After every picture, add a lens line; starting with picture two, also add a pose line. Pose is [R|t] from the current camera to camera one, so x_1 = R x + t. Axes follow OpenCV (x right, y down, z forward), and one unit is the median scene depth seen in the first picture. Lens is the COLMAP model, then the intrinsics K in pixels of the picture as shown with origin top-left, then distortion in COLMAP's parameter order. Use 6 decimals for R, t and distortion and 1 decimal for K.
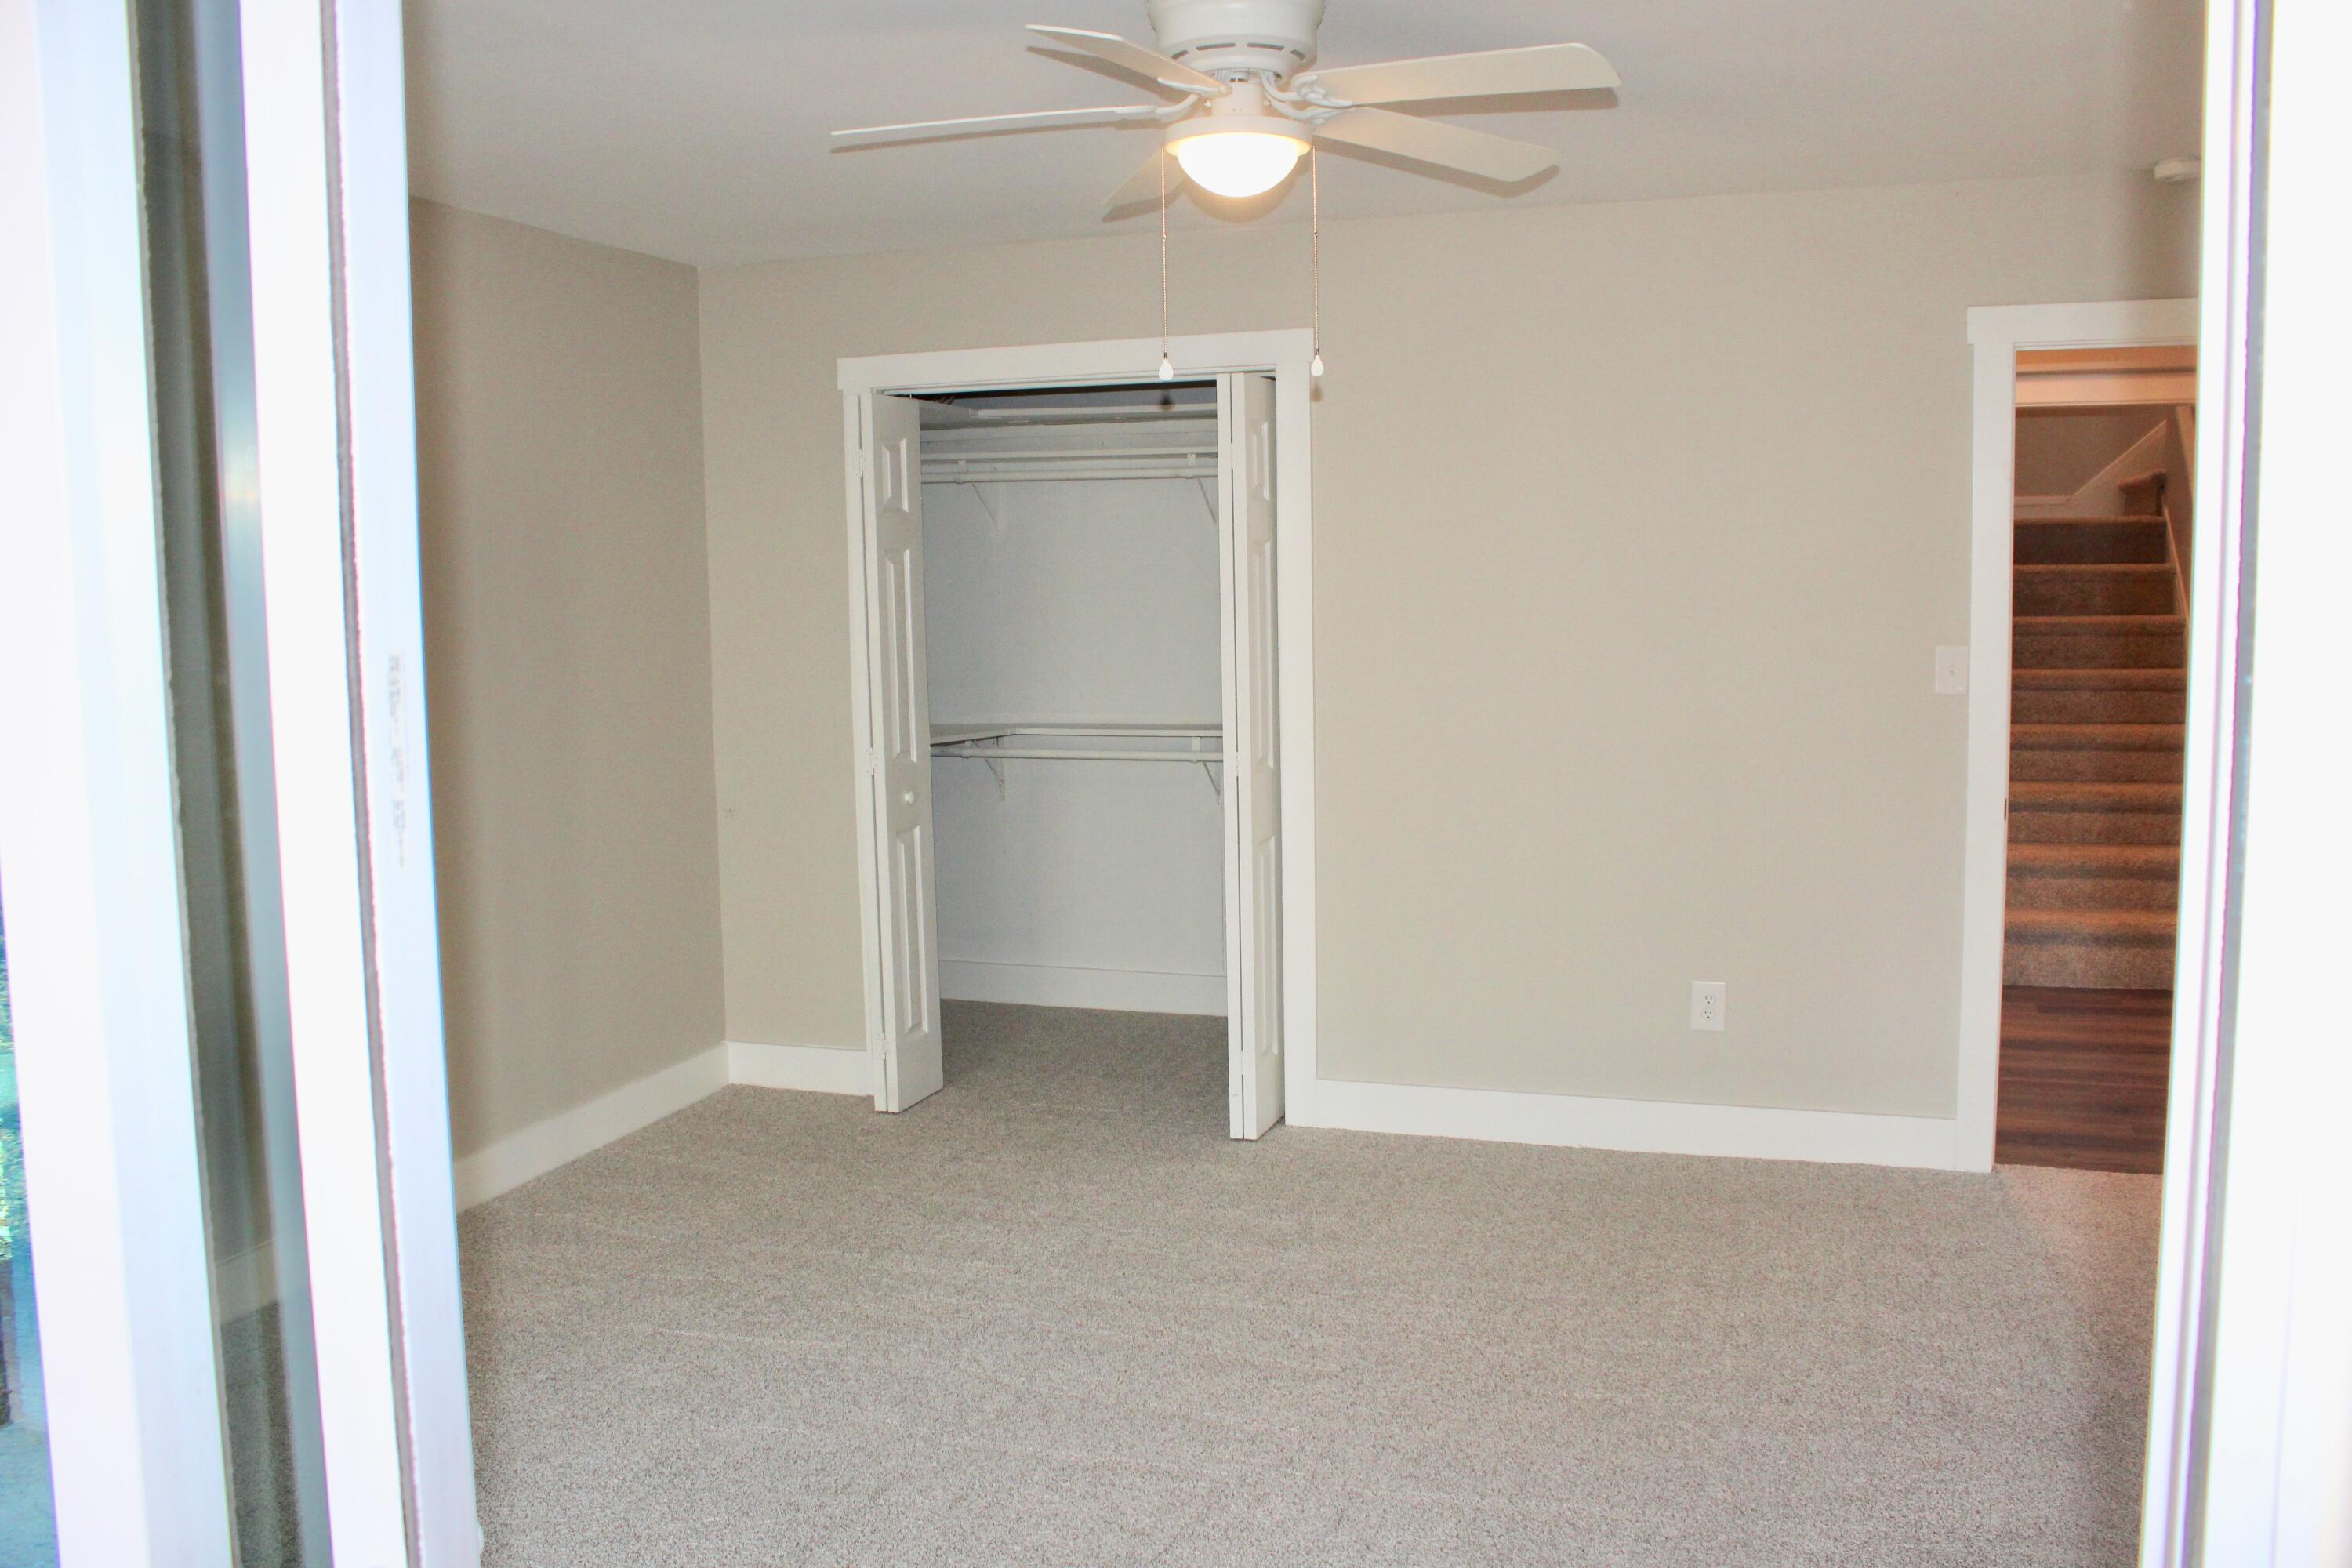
lens RADIAL K [[1955.7, 0, 1176.0], [0, 1955.7, 784.0], [0, 0, 1]] dist [-0.173836, 0.156834]
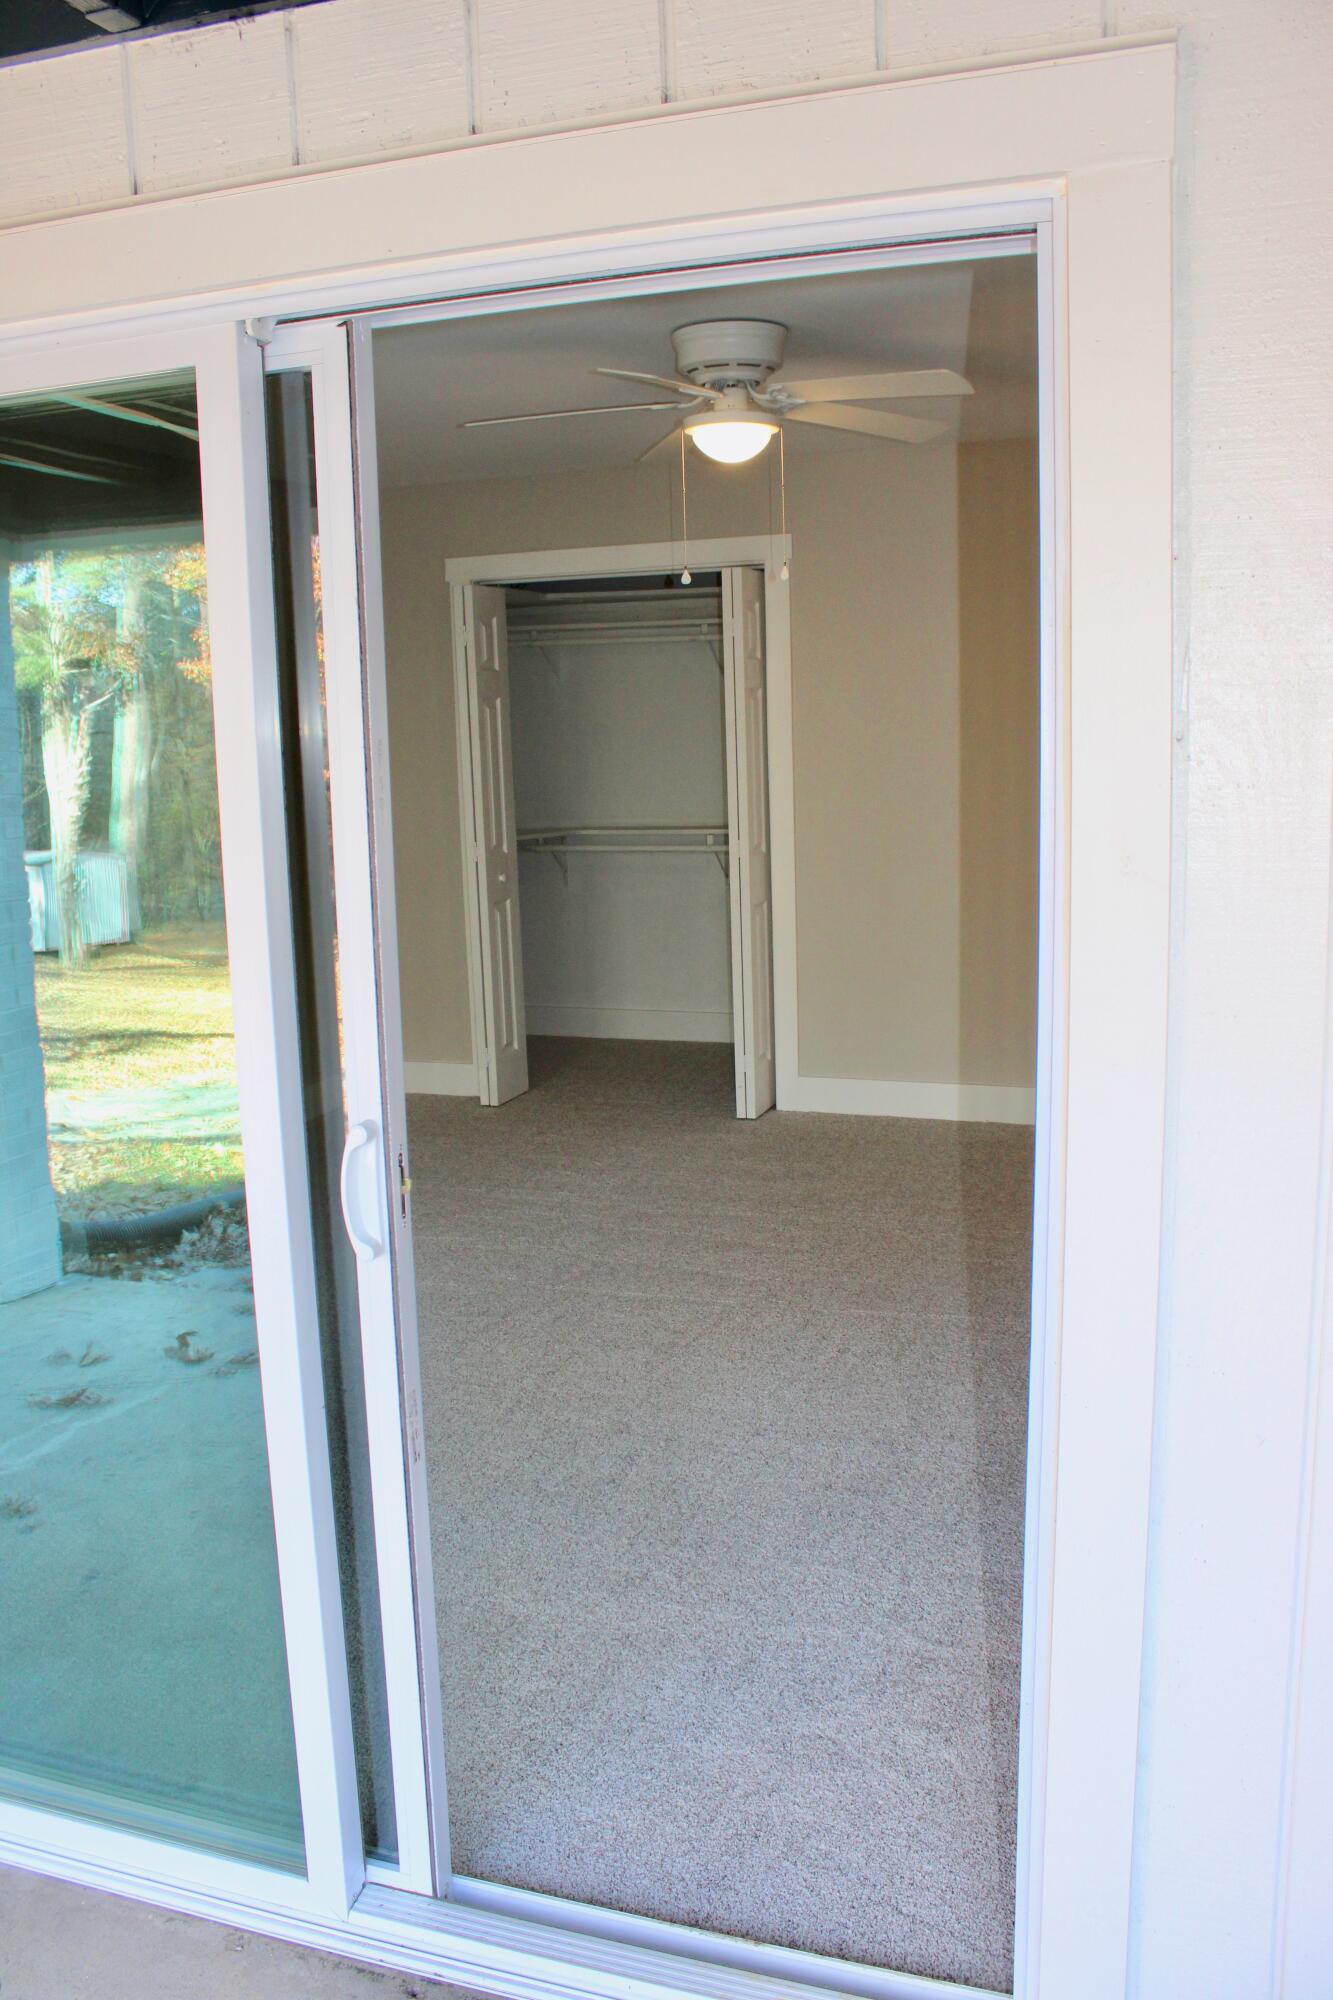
lens RADIAL K [[1663.0, 0, 666.5], [0, 1663.0, 1000.0], [0, 0, 1]] dist [-0.173836, 0.156834]
pose [[0.999793, -0.009999, -0.017729, -0.000648], [0.011074, 0.998037, 0.061643, 0.022977], [0.017078, -0.061826, 0.997941, -0.185538]]
